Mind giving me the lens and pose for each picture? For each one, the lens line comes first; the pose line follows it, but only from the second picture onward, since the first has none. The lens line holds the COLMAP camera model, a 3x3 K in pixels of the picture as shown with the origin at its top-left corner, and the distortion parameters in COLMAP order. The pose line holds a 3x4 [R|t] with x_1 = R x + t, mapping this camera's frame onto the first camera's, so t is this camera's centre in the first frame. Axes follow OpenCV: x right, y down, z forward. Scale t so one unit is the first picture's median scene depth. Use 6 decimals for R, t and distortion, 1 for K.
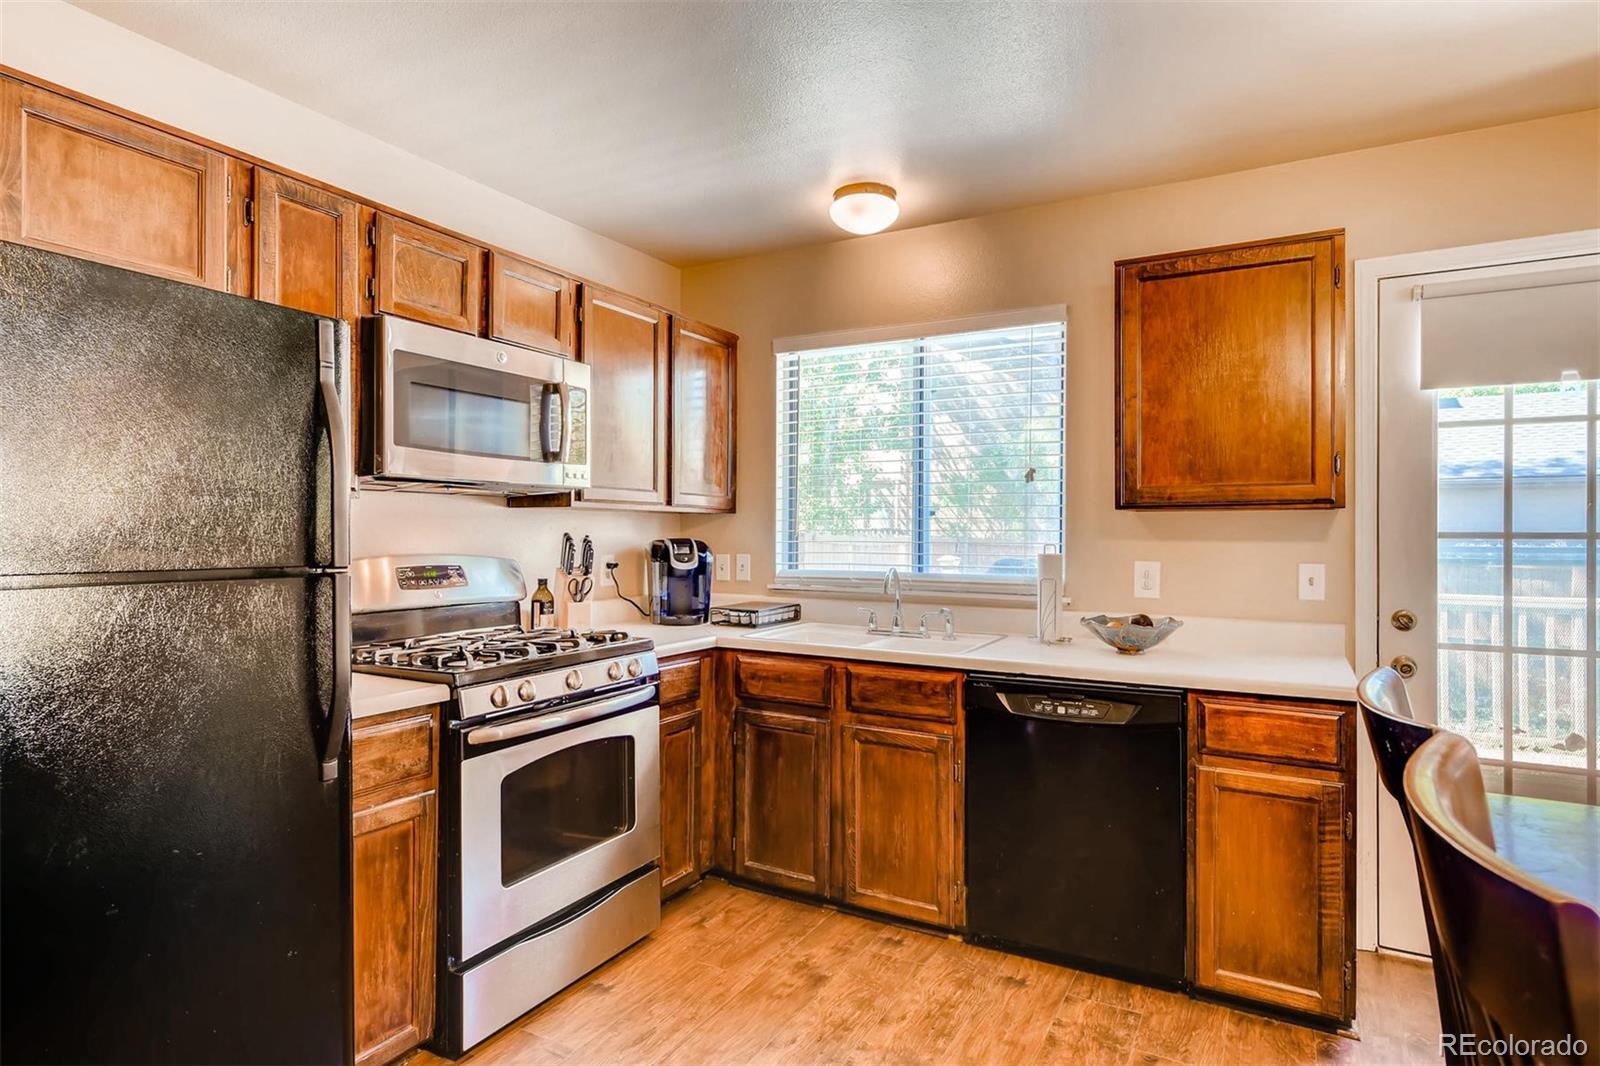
lens RADIAL K [[868.0, 0, 796.4], [0, 868.0, 531.8], [0, 0, 1]] dist [0.004780, -0.000464]
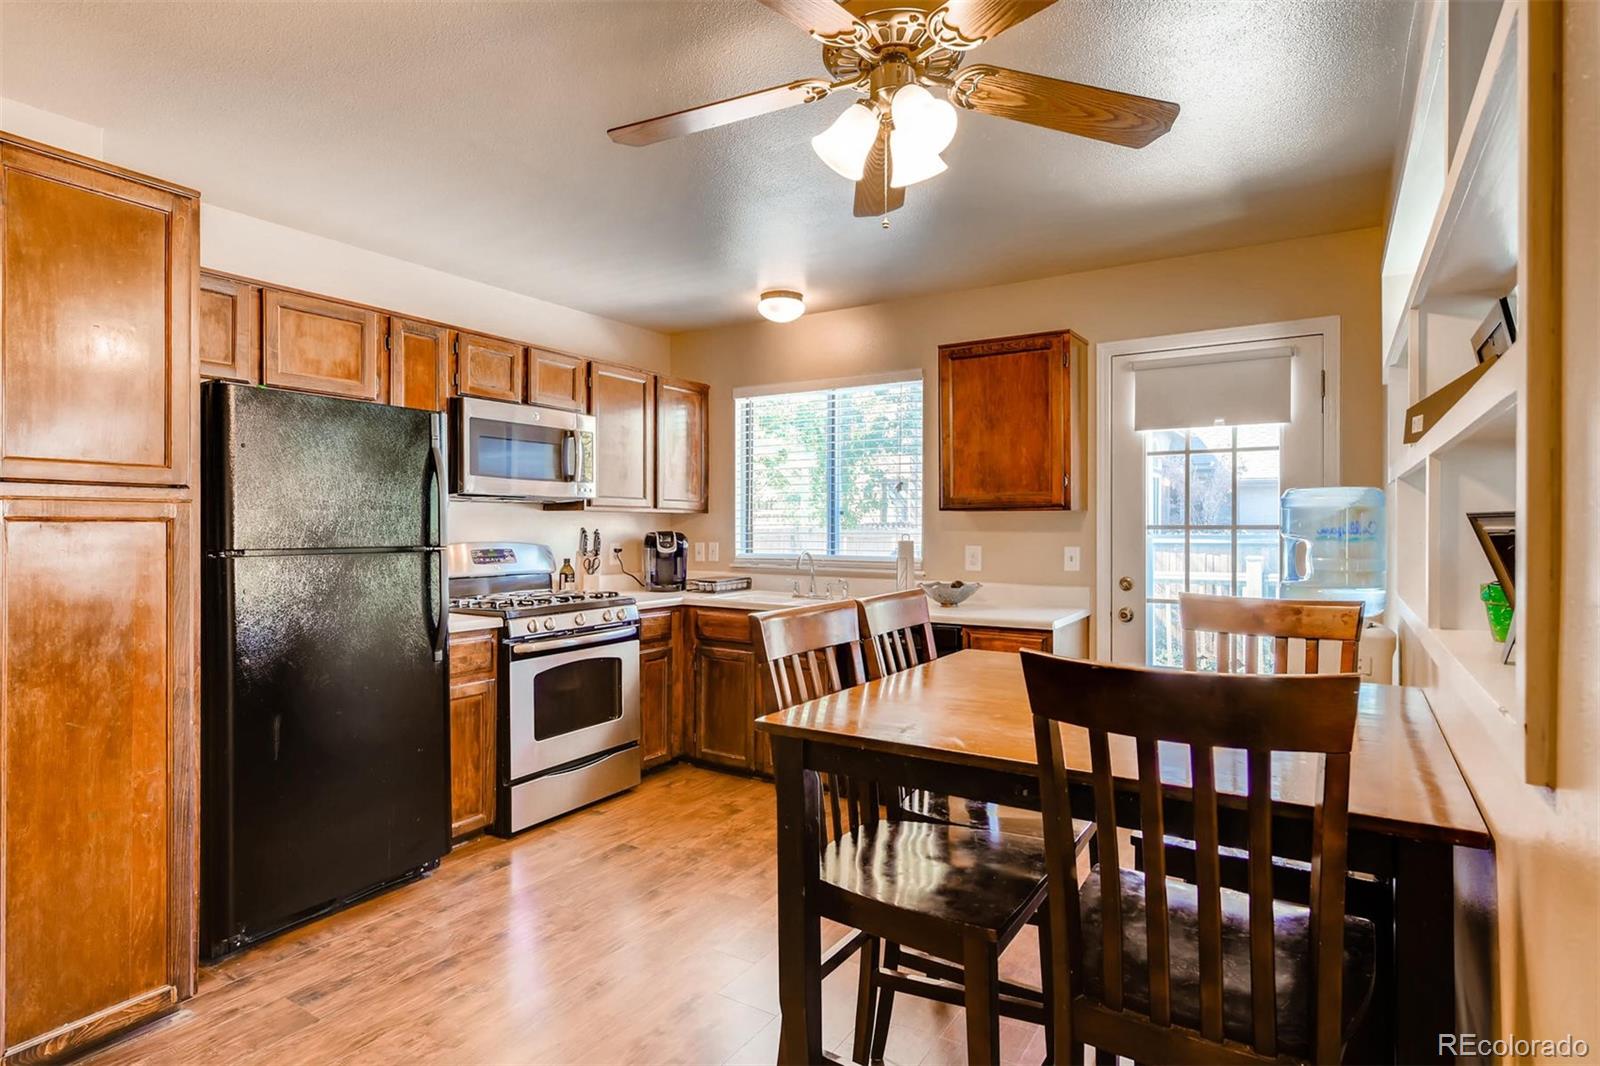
lens RADIAL K [[832.0, 0, 796.4], [0, 832.0, 530.2], [0, 0, 1]] dist [0.008214, -0.001828]
pose [[0.998506, -0.003468, -0.054525, 0.202348], [0.003753, 0.999980, 0.005120, -0.000443], [0.054507, -0.005317, 0.998499, -0.456487]]
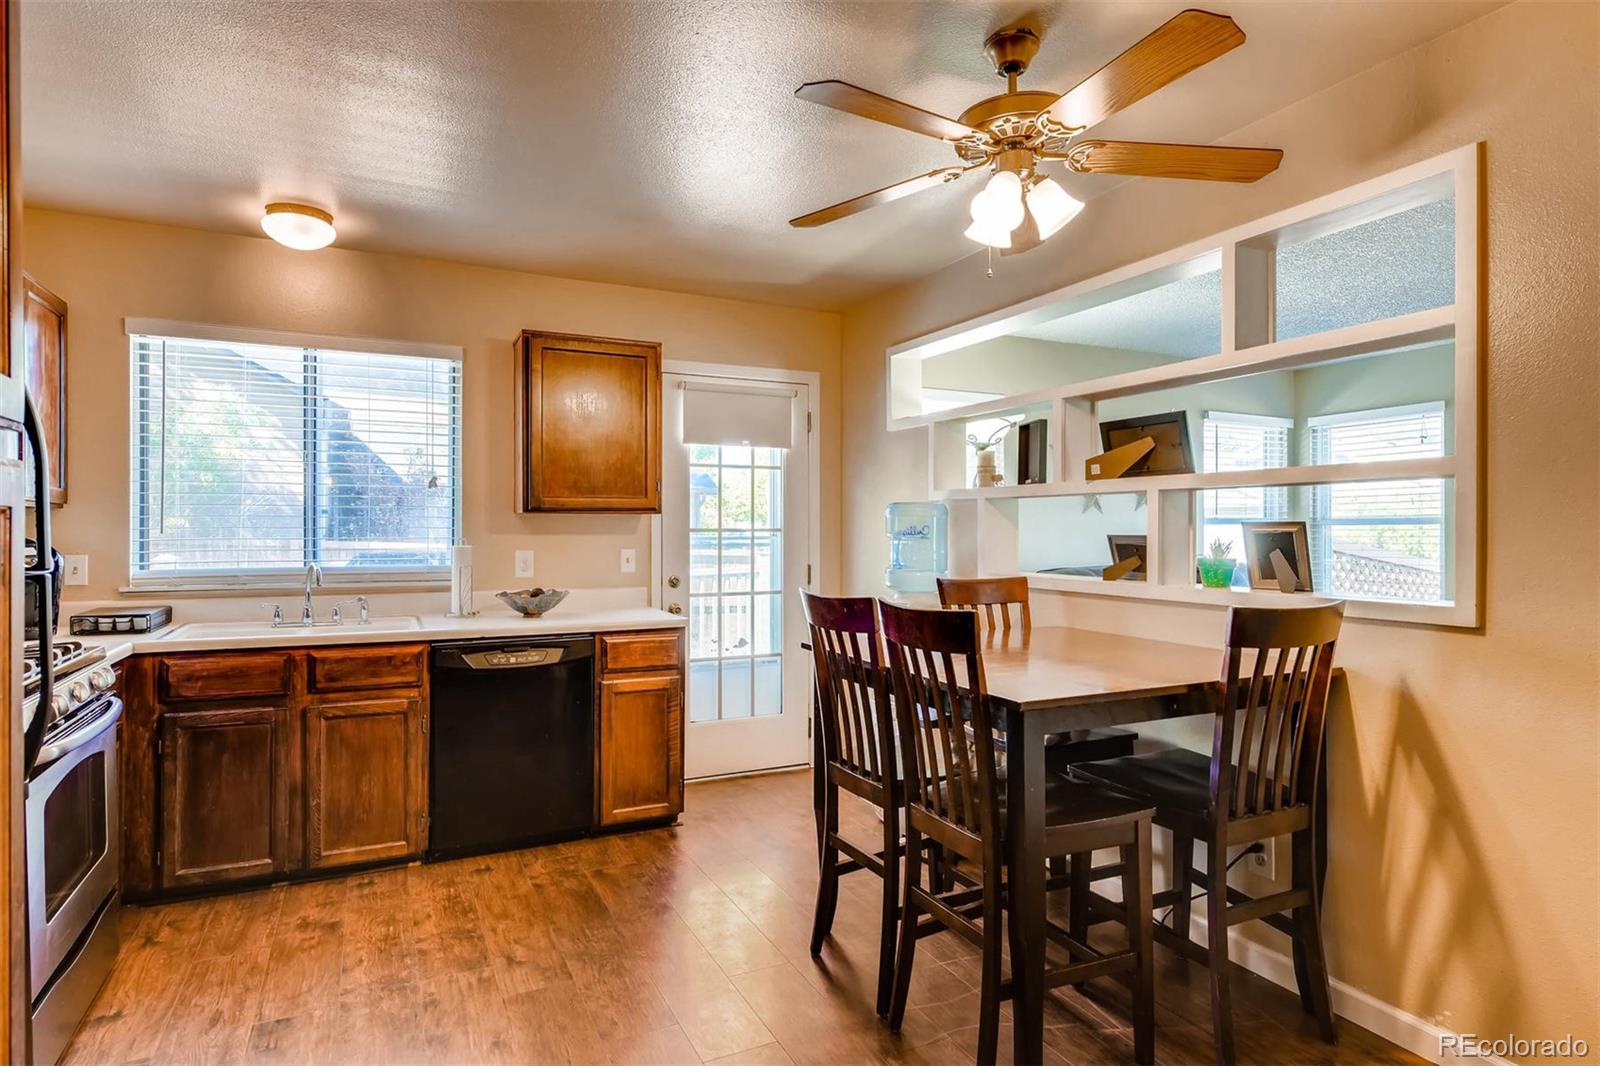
lens RADIAL K [[868.0, 0, 796.4], [0, 868.0, 531.8], [0, 0, 1]] dist [0.004780, -0.000464]
pose [[0.570074, -0.006370, 0.821569, -0.512188], [0.000810, 0.999974, 0.007192, -0.004493], [-0.821593, -0.003435, 0.570064, -0.128496]]
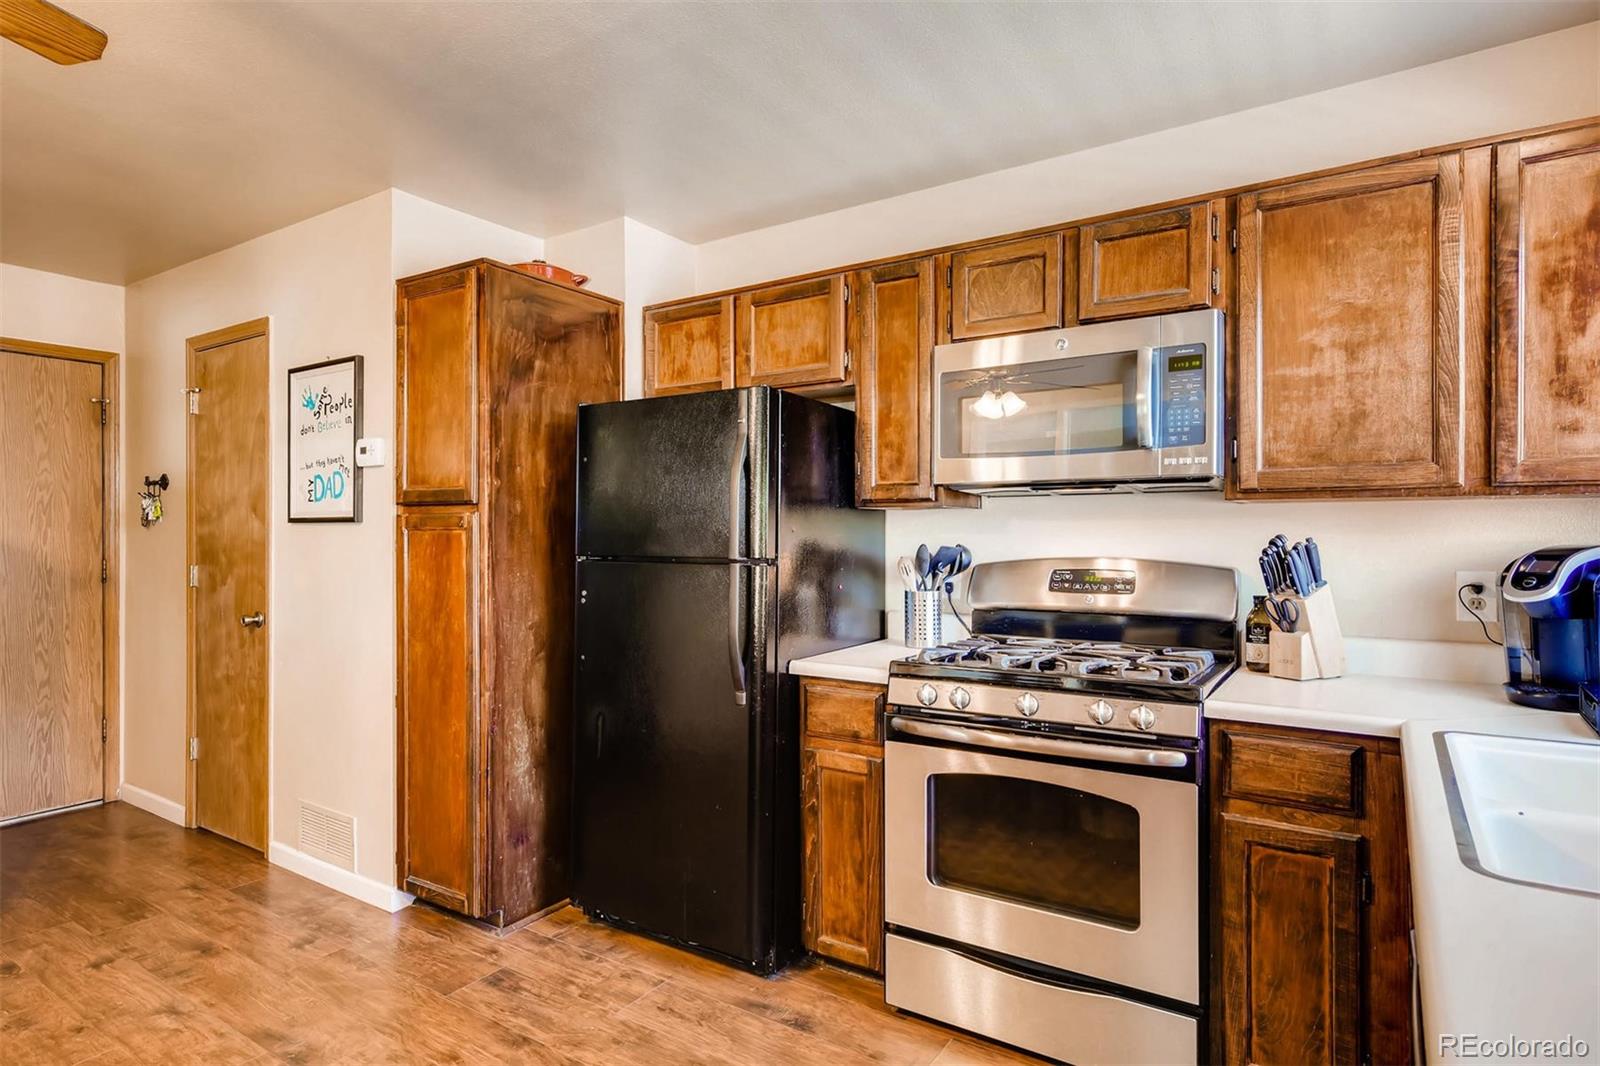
lens RADIAL K [[868.0, 0, 796.4], [0, 868.0, 531.8], [0, 0, 1]] dist [0.004780, -0.000464]
pose [[-0.077621, -0.006128, -0.996964, 0.565402], [0.001915, 0.999978, -0.006296, 0.002812], [0.996981, -0.002397, -0.077608, 0.749157]]
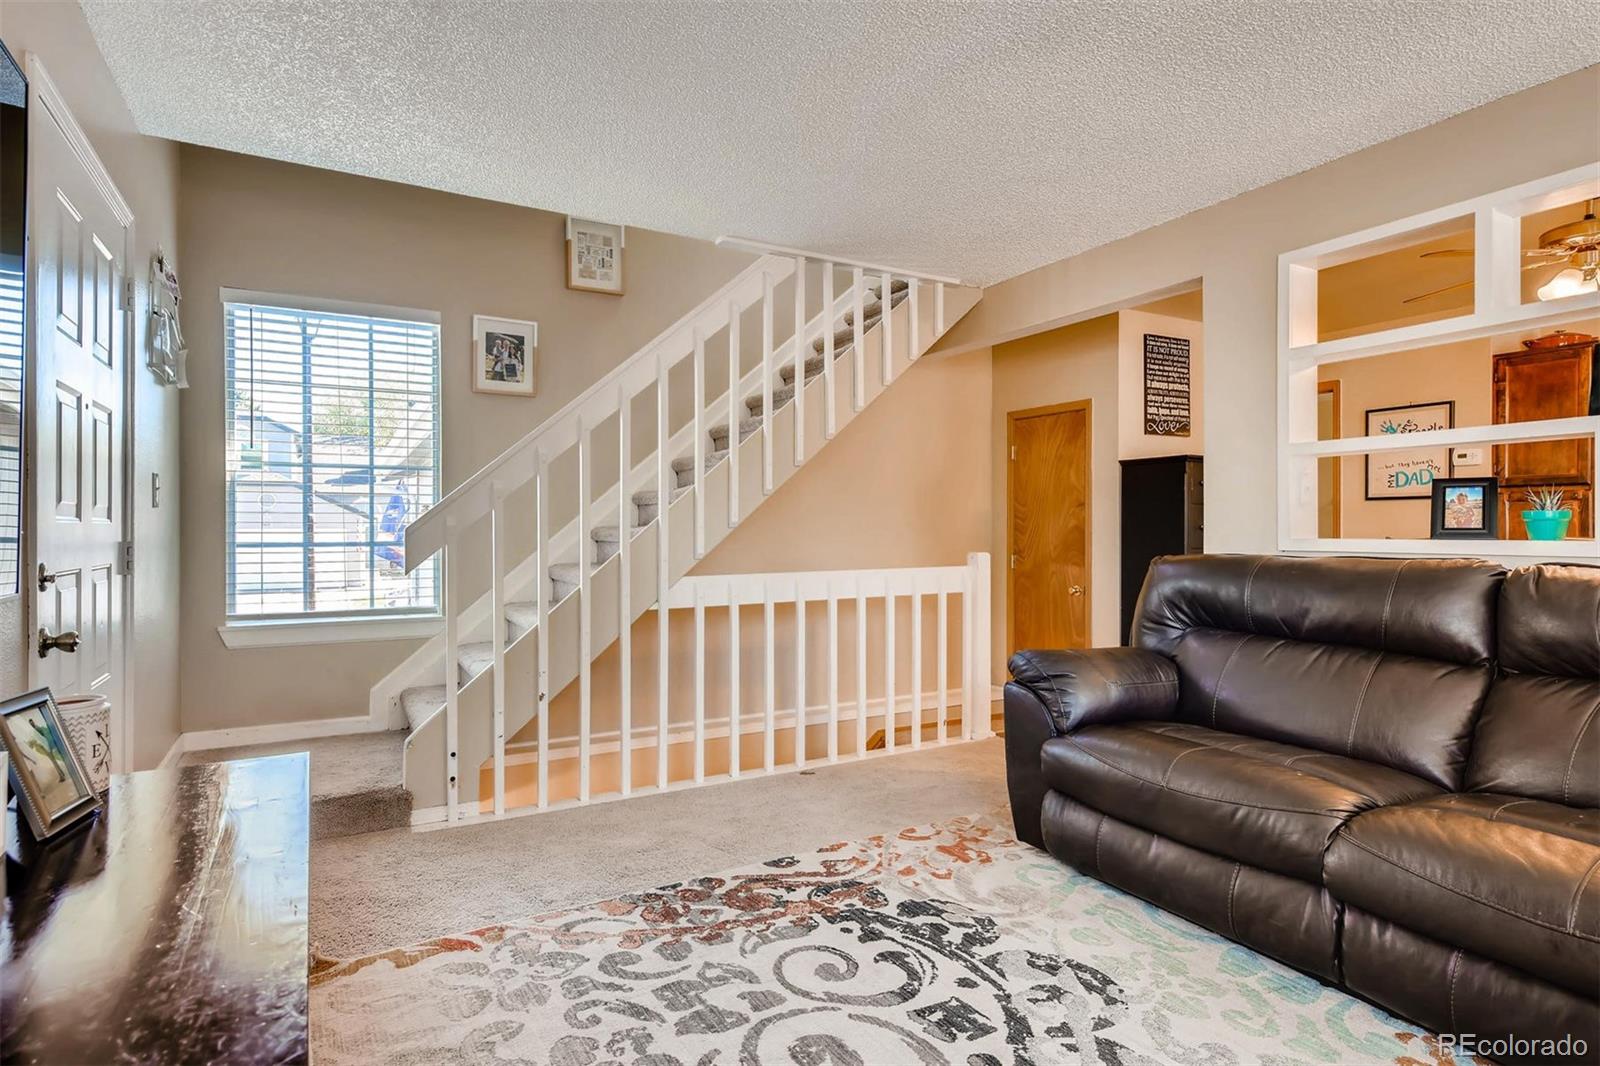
lens RADIAL K [[832.0, 0, 796.4], [0, 832.0, 530.2], [0, 0, 1]] dist [0.008214, -0.001828]
pose [[-0.519909, -0.004470, -0.854210, 1.818882], [-0.000851, 0.999989, -0.004715, 0.062907], [0.854221, -0.001725, -0.519907, -0.178363]]
